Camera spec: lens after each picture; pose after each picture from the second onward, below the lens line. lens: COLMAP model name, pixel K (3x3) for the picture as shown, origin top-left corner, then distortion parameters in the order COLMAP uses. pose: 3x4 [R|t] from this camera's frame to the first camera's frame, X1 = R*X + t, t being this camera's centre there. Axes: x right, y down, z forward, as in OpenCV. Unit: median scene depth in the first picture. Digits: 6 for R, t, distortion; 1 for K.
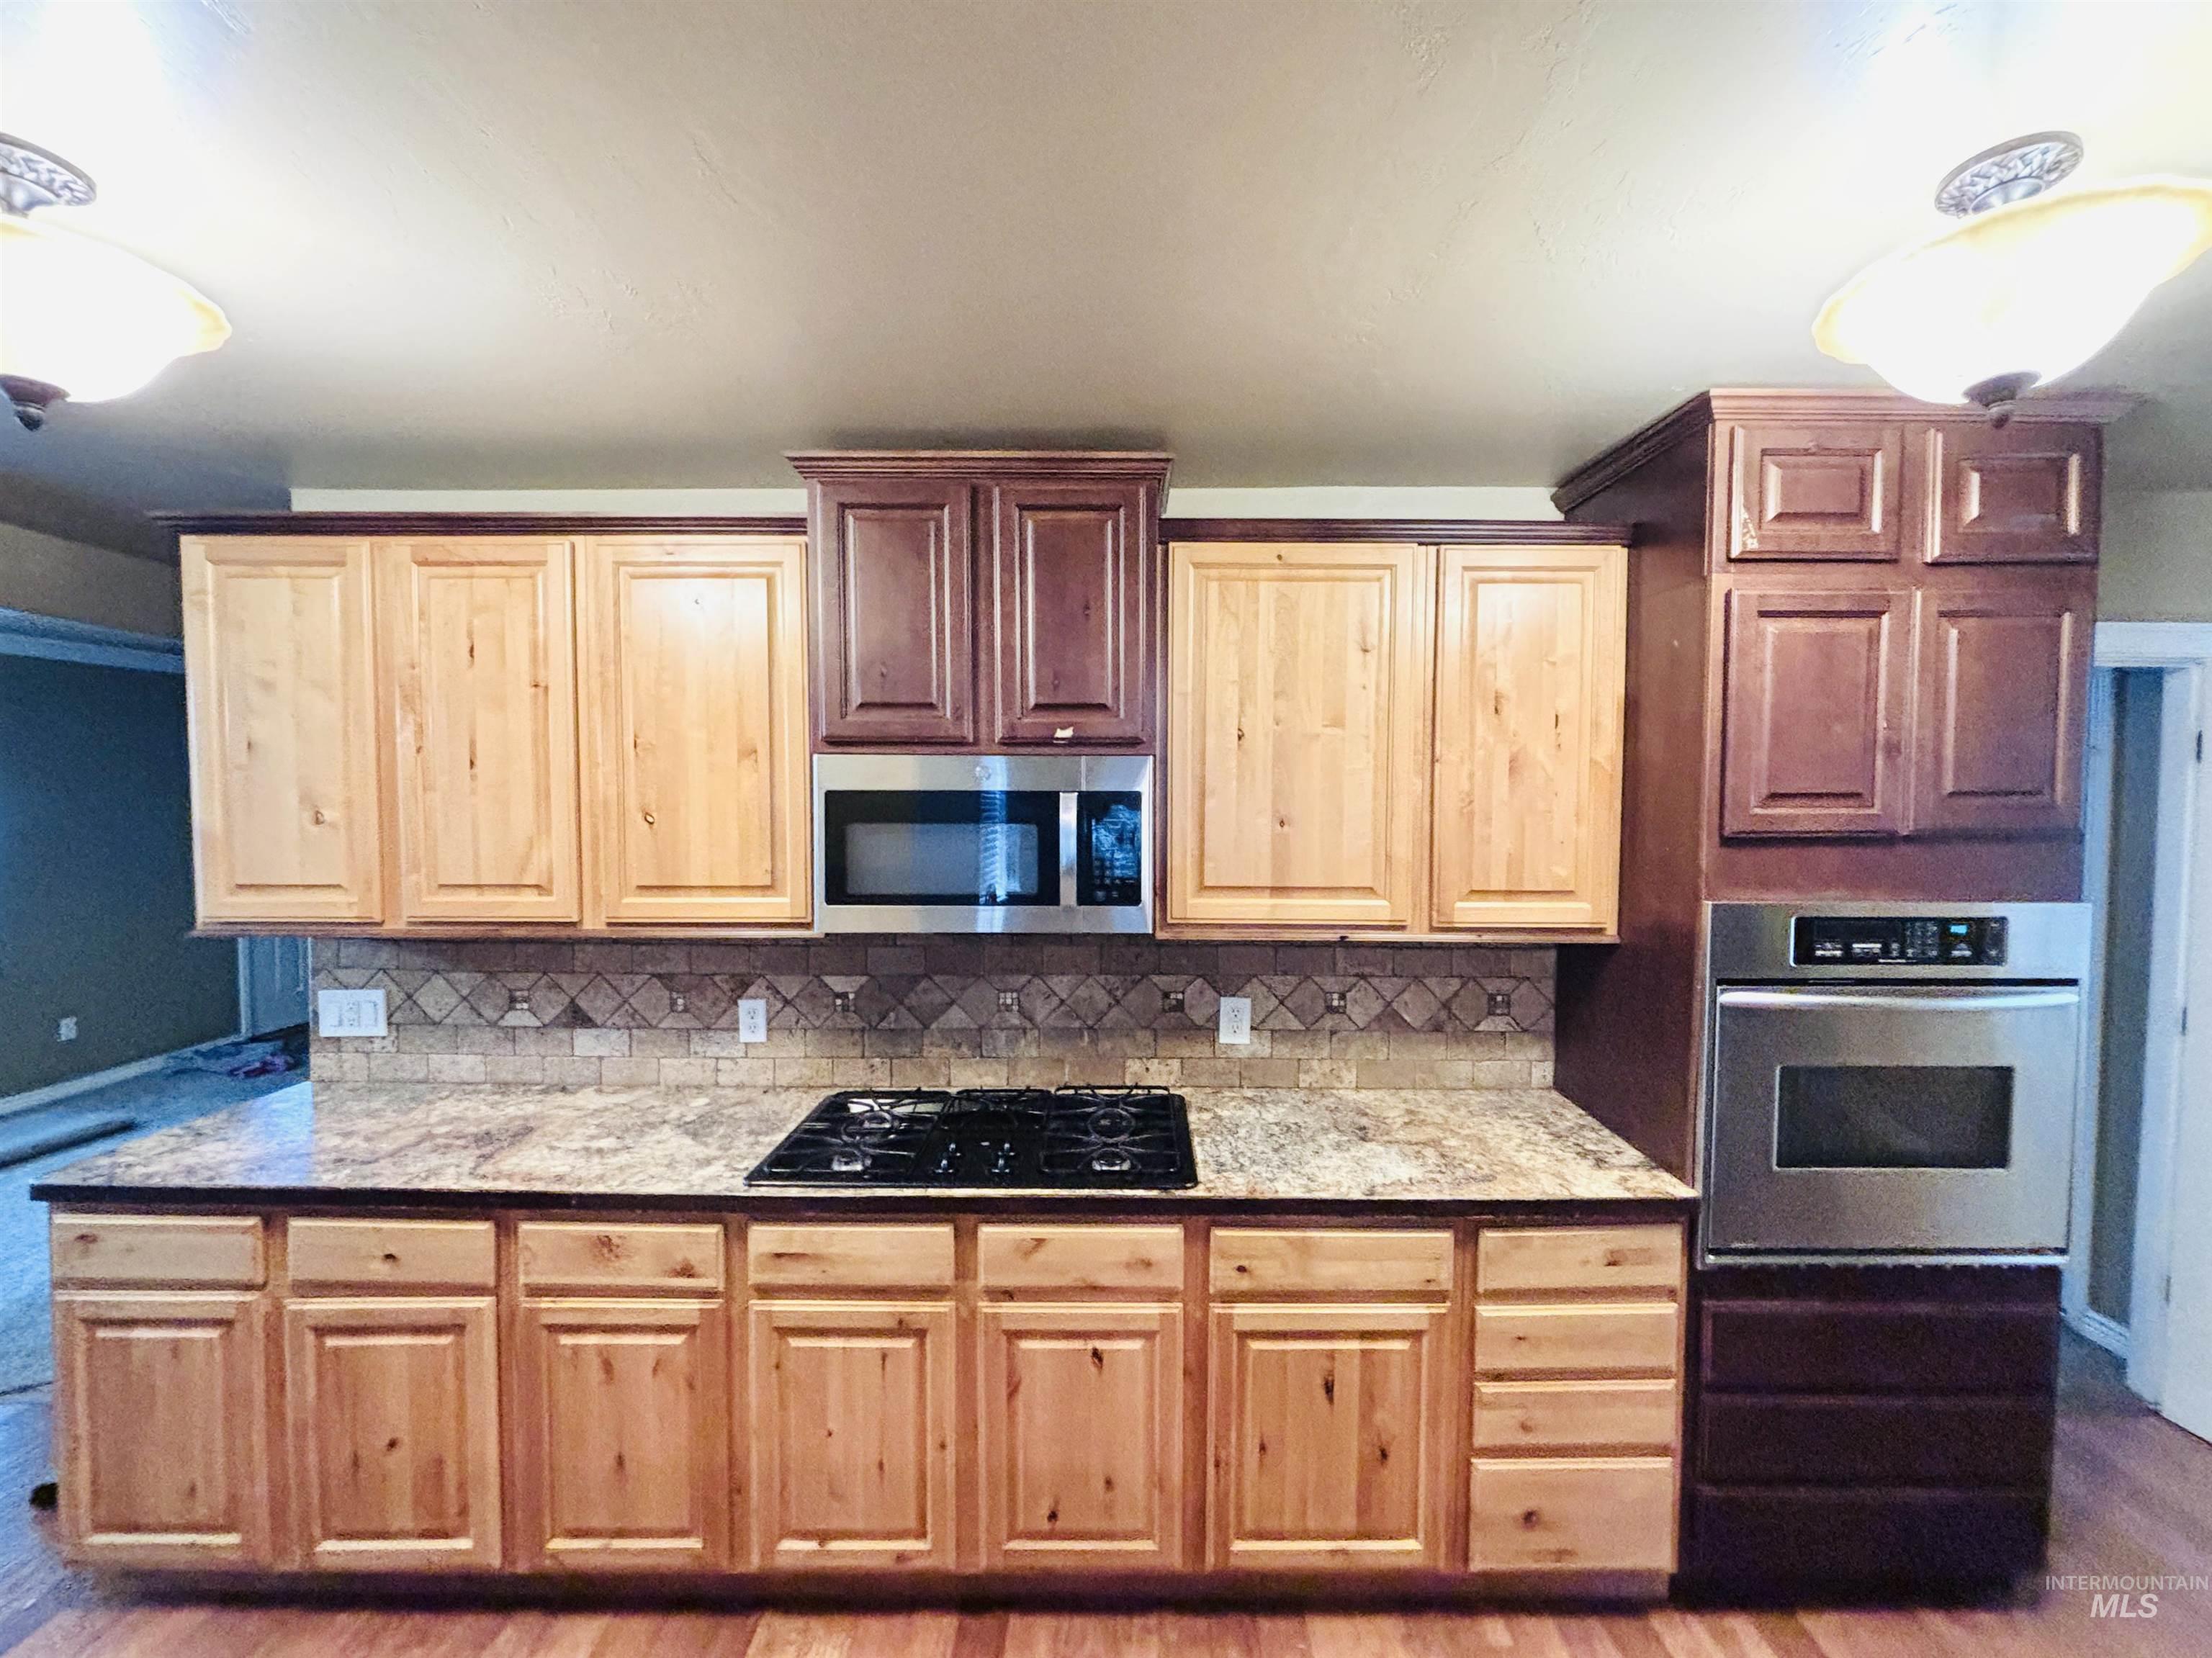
lens RADIAL K [[894.0, 0, 1100.1], [0, 894.0, 817.3], [0, 0, 1]] dist [-0.001601, -0.000155]
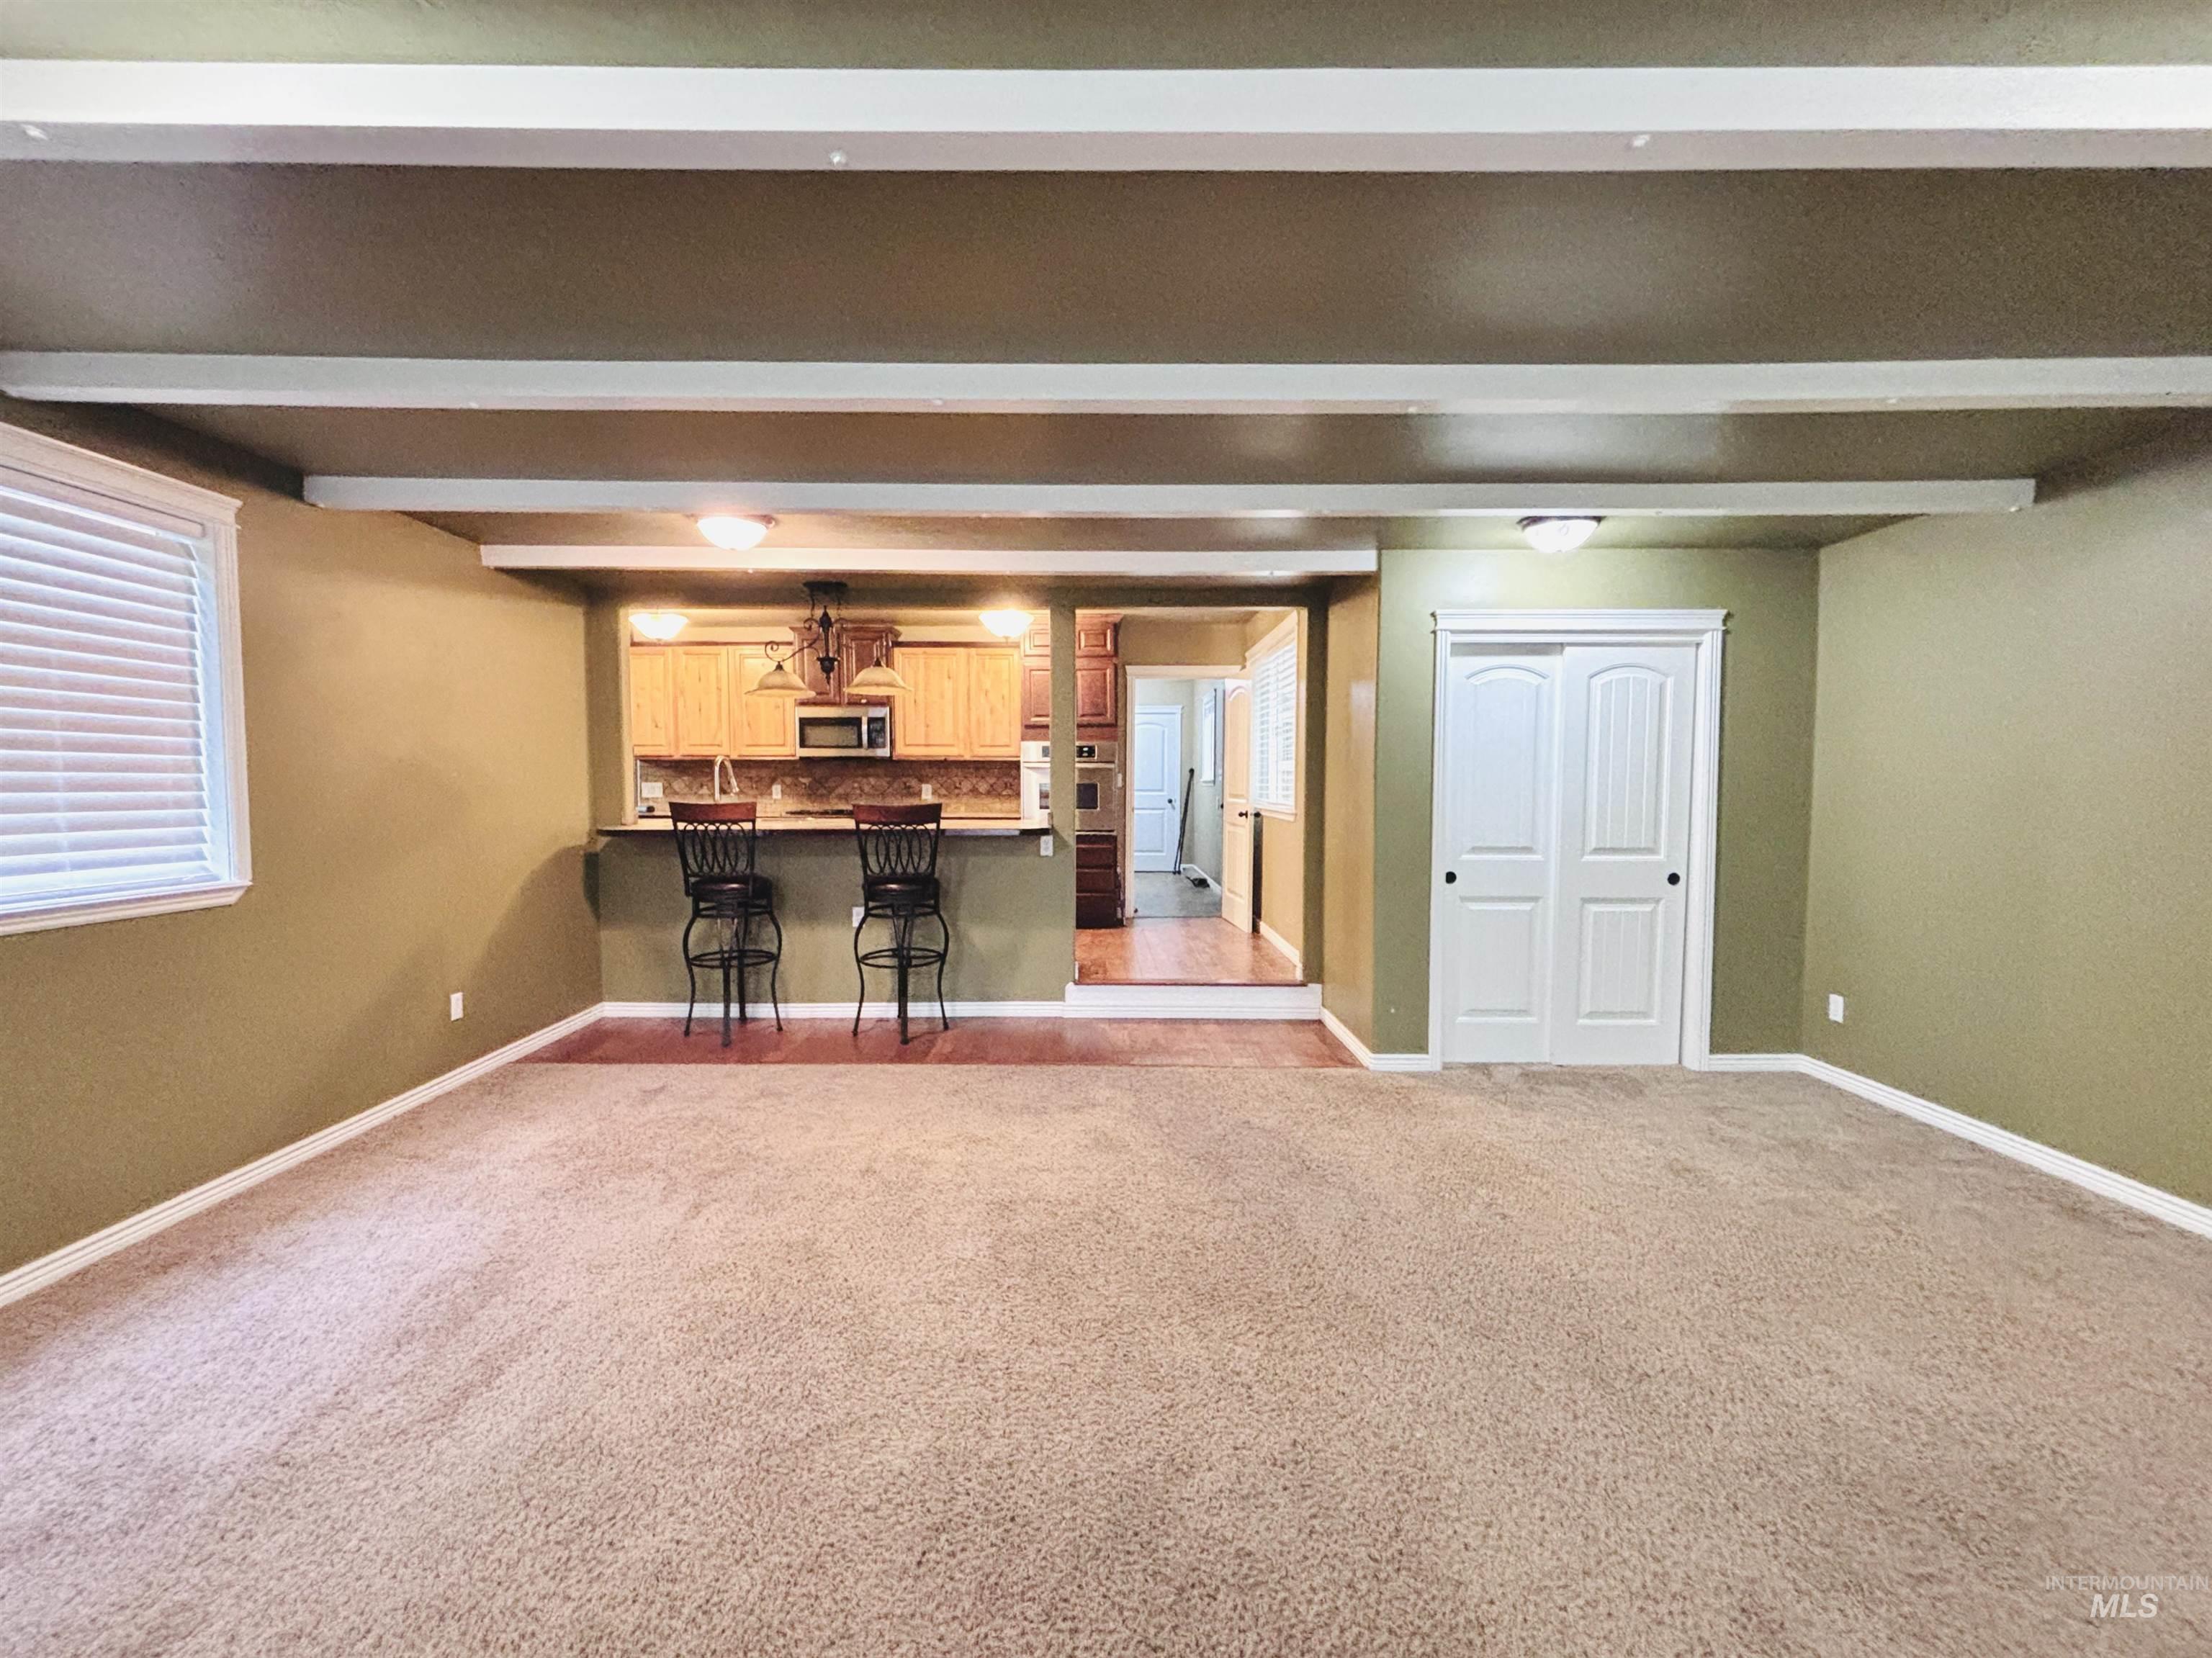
lens RADIAL K [[894.0, 0, 1083.5], [0, 894.0, 824.5], [0, 0, 1]] dist [-0.001601, -0.000155]
pose [[0.999998, -0.001877, 0.000820, 0.829999], [0.001859, 0.999782, 0.020779, 0.327227], [-0.000859, -0.020778, 0.999784, -2.589066]]
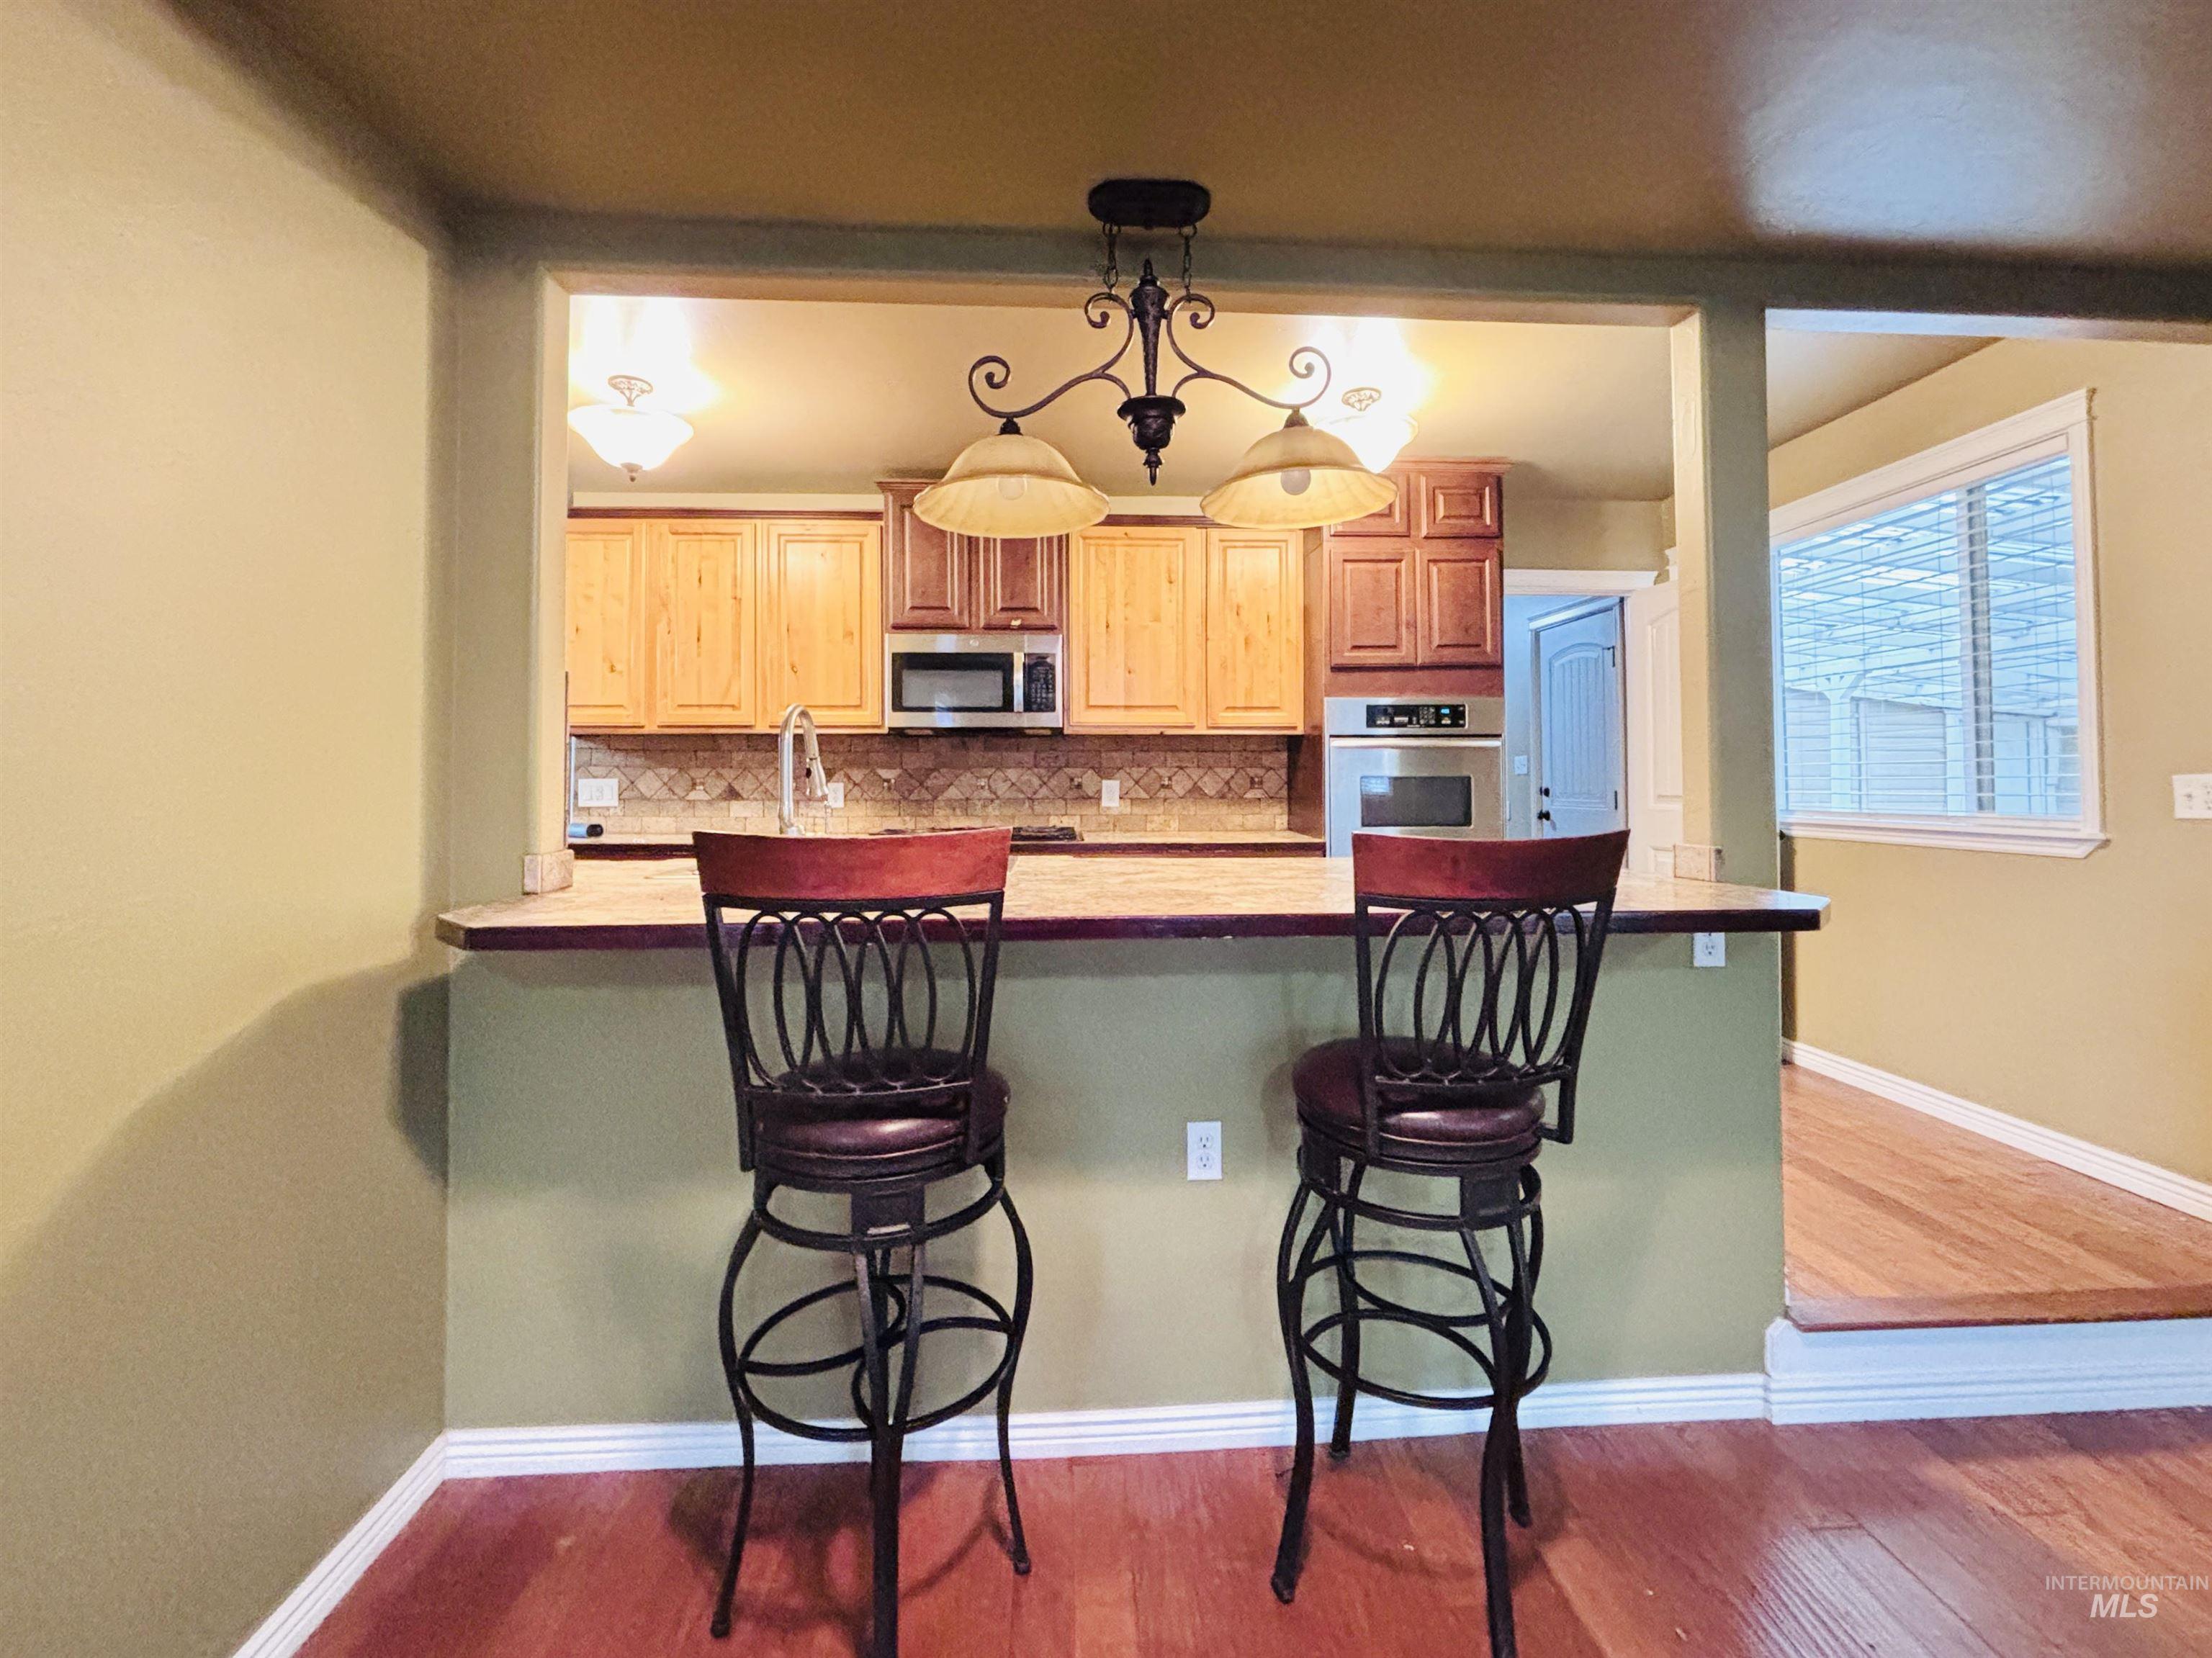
lens RADIAL K [[894.0, 0, 1076.5], [0, 894.0, 767.7], [0, 0, 1]] dist [-0.001601, -0.000155]
pose [[0.998304, -0.005950, 0.057916, -0.022104], [0.008612, 0.998912, -0.045829, 0.300109], [-0.057580, 0.046250, 0.997269, -0.897586]]
